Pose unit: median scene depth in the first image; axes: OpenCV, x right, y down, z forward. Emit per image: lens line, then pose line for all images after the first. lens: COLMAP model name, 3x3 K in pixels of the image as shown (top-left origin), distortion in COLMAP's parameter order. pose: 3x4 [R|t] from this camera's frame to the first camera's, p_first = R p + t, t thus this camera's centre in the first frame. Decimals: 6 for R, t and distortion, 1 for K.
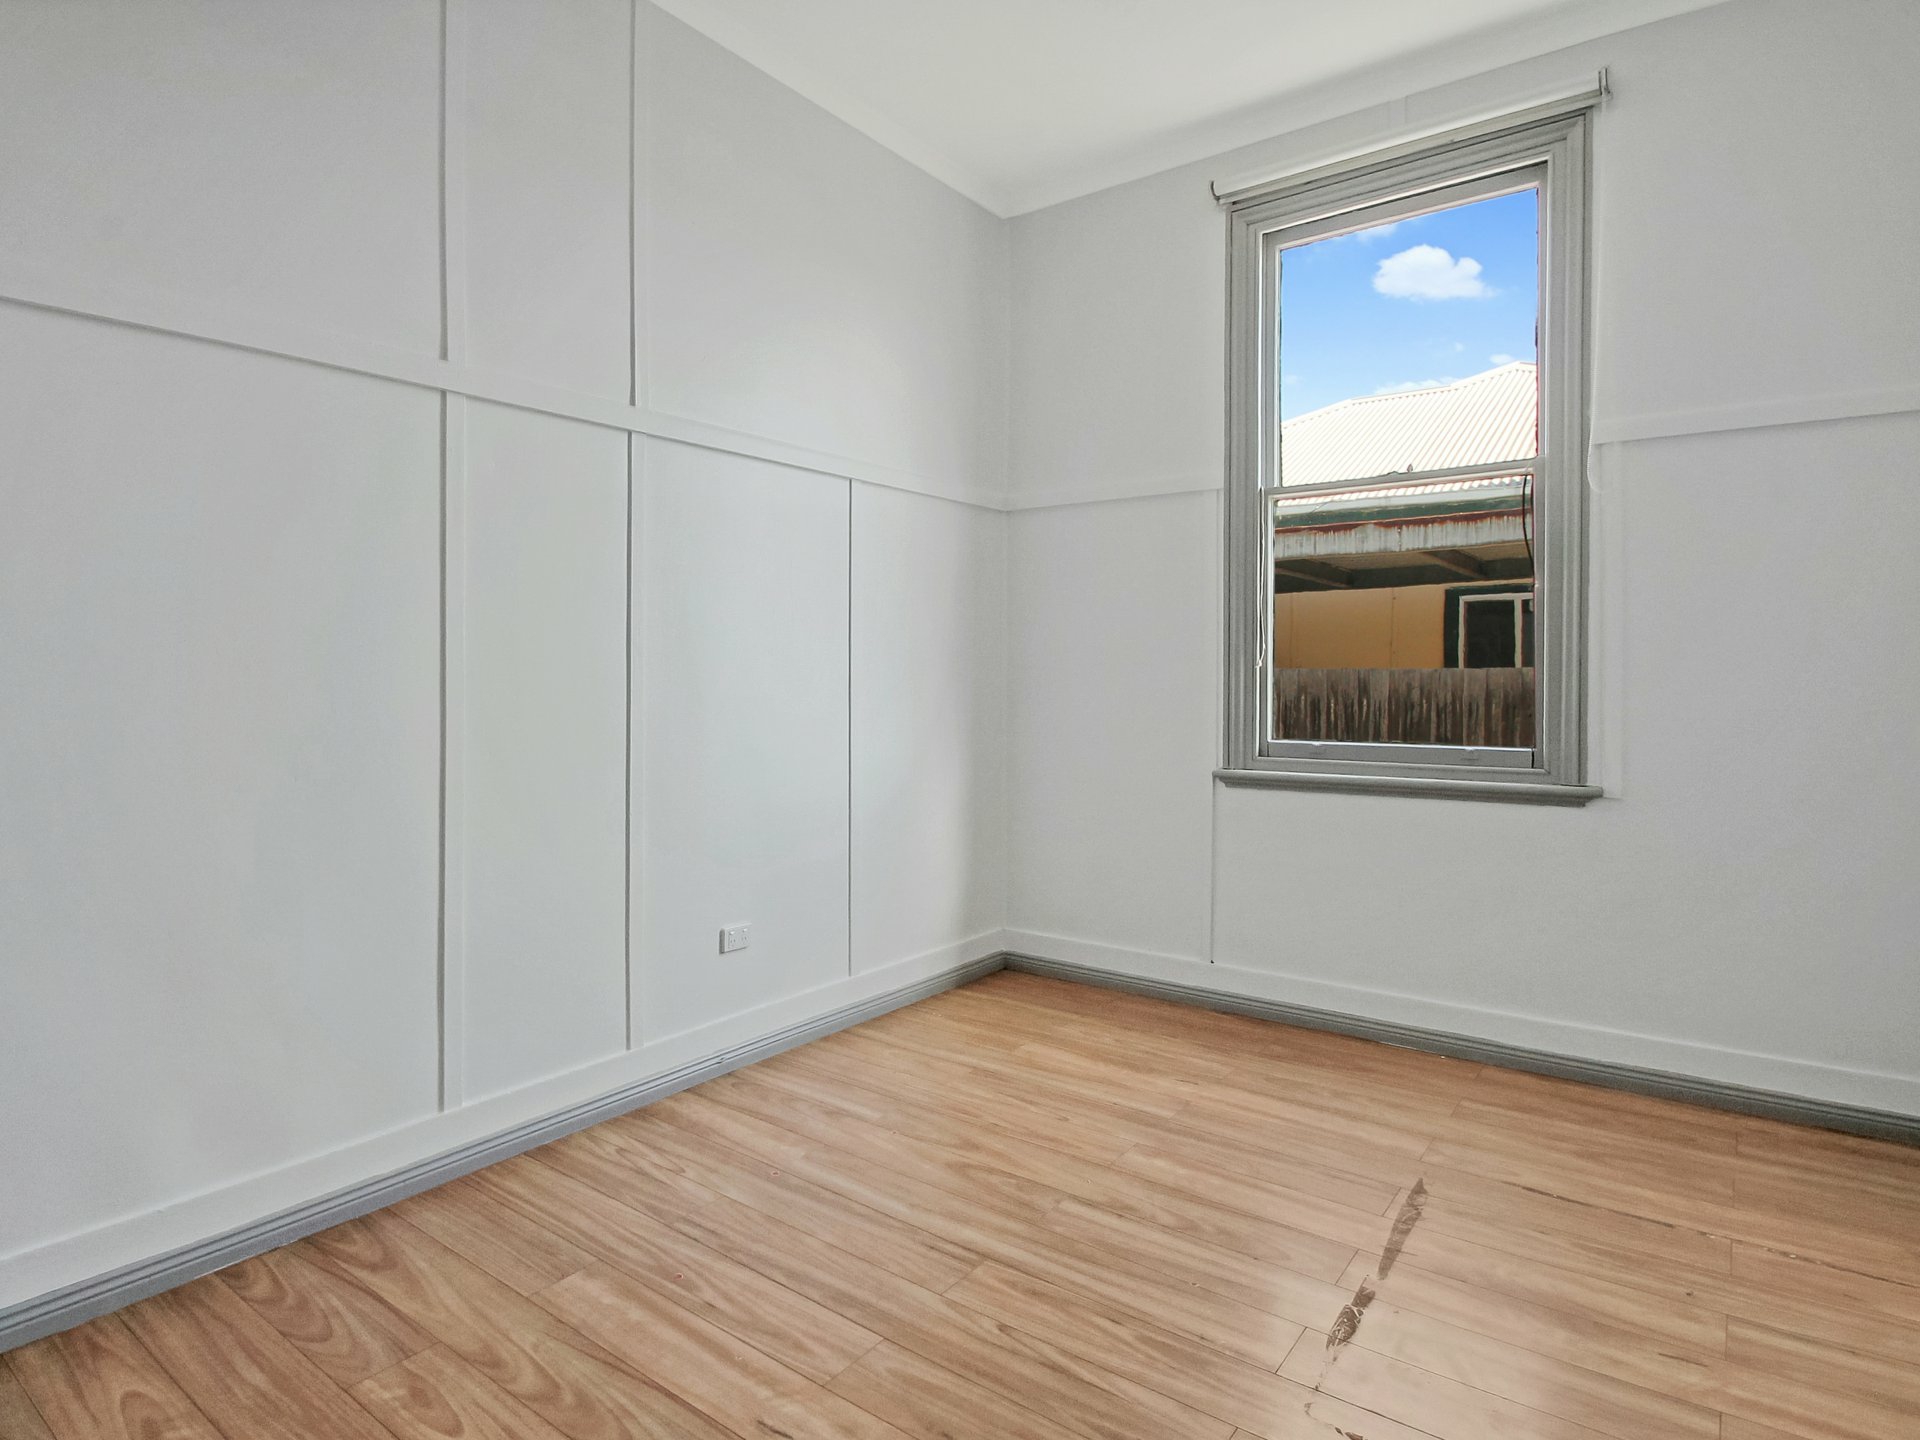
lens RADIAL K [[1065.7, 0, 948.0], [0, 1065.7, 715.5], [0, 0, 1]] dist [-0.021821, -0.000106]
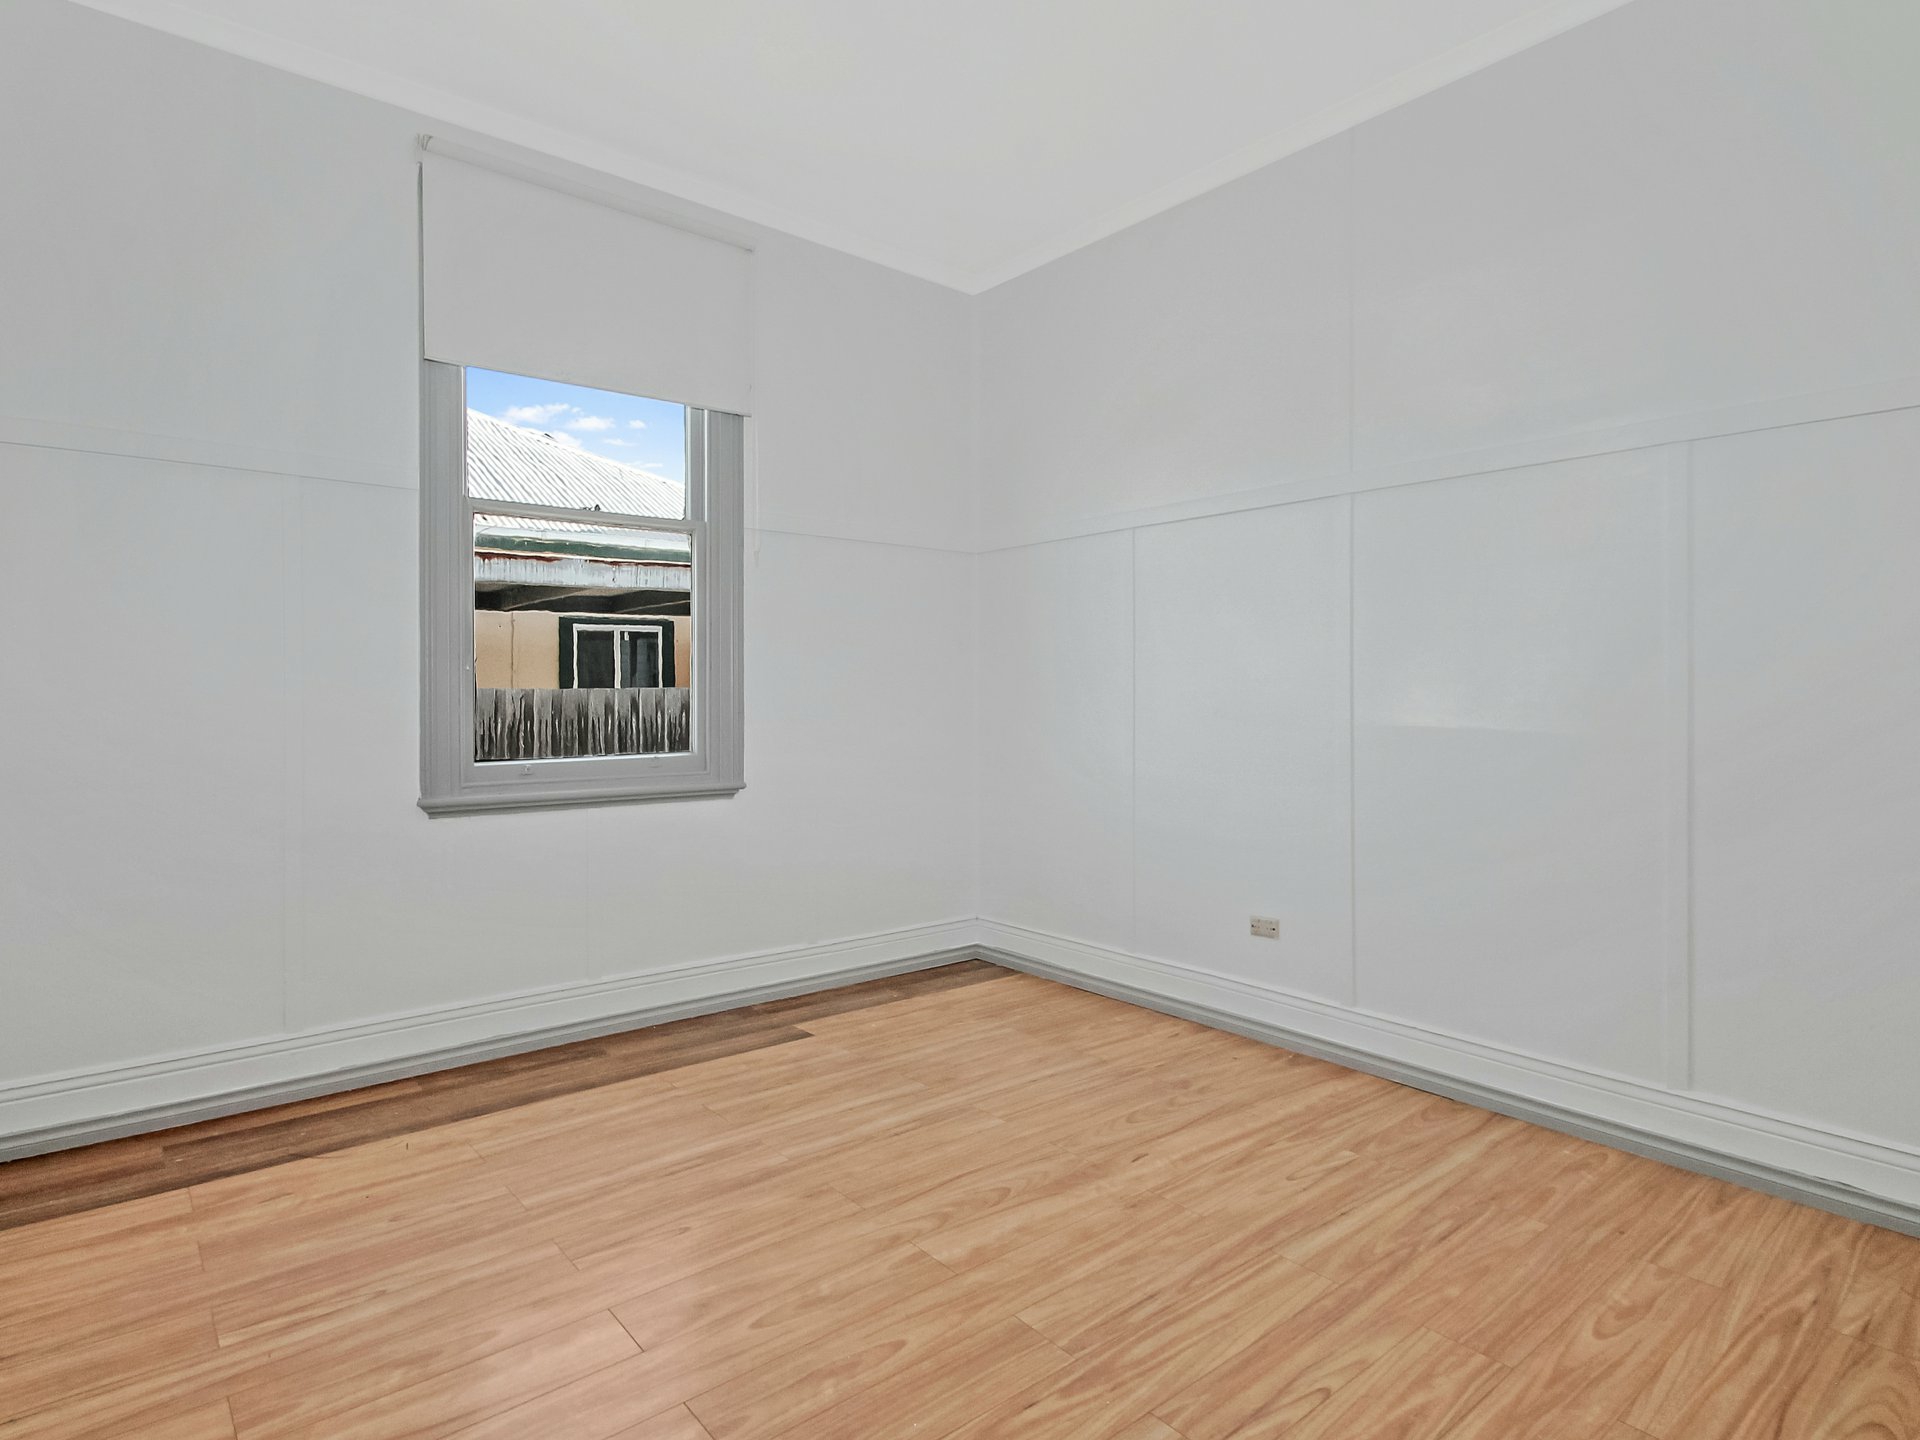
lens RADIAL K [[1065.7, 0, 960.1], [0, 1065.7, 706.1], [0, 0, 1]] dist [-0.021821, -0.000106]
pose [[0.217406, -0.006950, 0.976057, -0.571676], [0.032291, 0.999479, -0.000076, -0.014421], [-0.975547, 0.031534, 0.217517, 0.393927]]
